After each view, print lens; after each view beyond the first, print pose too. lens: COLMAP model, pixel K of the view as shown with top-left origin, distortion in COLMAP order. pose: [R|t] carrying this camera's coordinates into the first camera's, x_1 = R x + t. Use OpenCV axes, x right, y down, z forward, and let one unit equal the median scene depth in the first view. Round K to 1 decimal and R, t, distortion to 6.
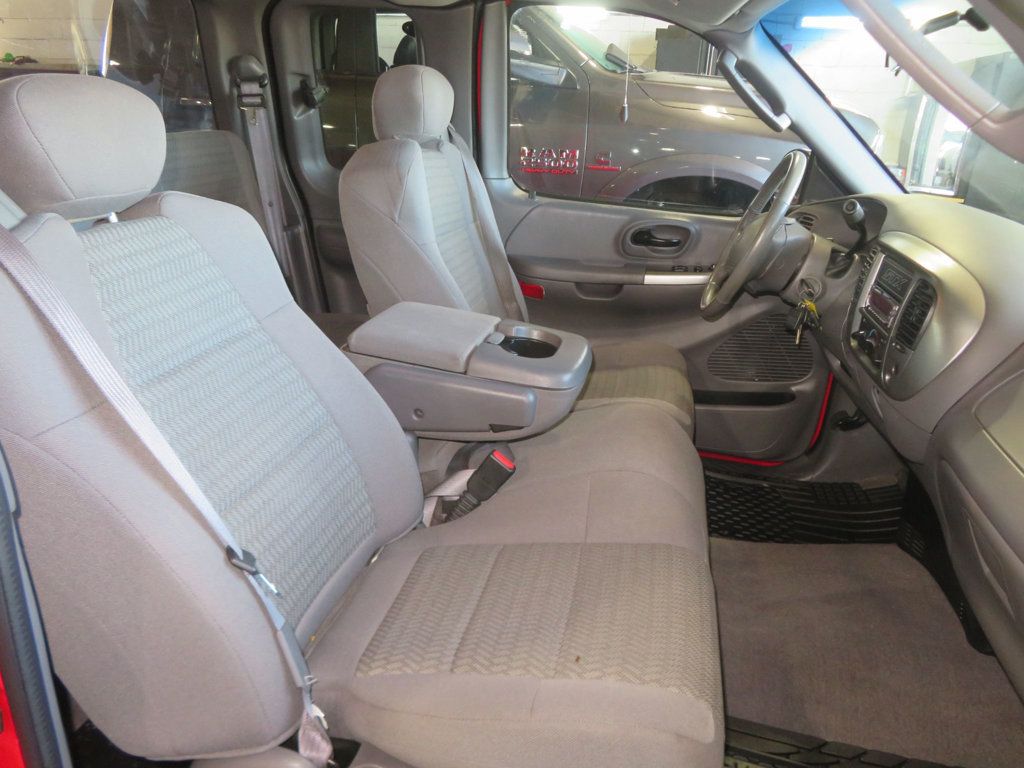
lens RADIAL K [[746.1, 0, 519.3], [0, 746.1, 380.0], [0, 0, 1]] dist [0.001245, 0.000777]
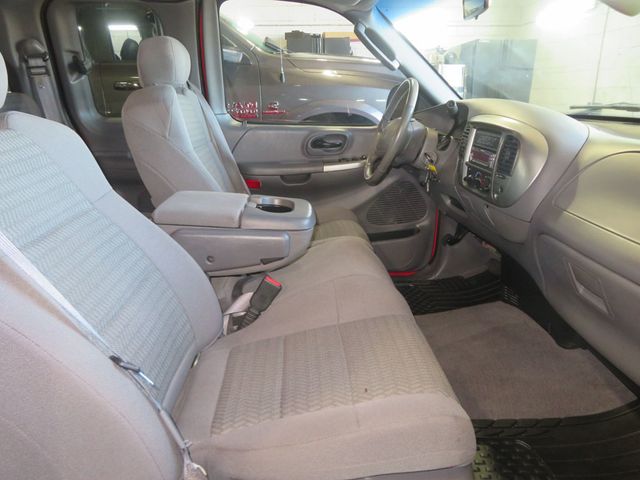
lens RADIAL K [[464.6, 0, 326.6], [0, 464.6, 236.4], [0, 0, 1]] dist [0.001849, -0.002357]
pose [[0.965011, -0.130181, 0.227612, -0.092285], [0.139121, 0.989994, -0.023615, 0.042633], [-0.222260, 0.054454, 0.973466, 0.048725]]
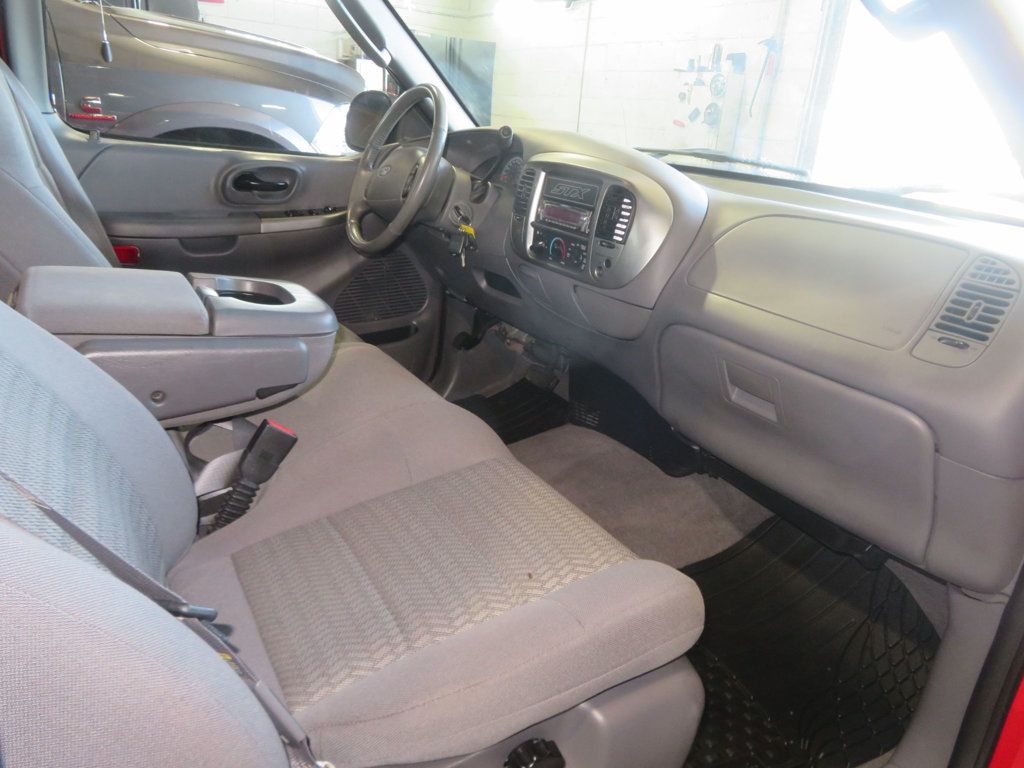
lens RADIAL K [[735.6, 0, 526.6], [0, 735.6, 376.7], [0, 0, 1]] dist [-0.004815, -0.000769]
pose [[0.742921, -0.205673, 0.636999, -0.260697], [0.180639, 0.977921, 0.105073, 0.010719], [-0.644545, 0.037006, 0.763670, 0.141938]]
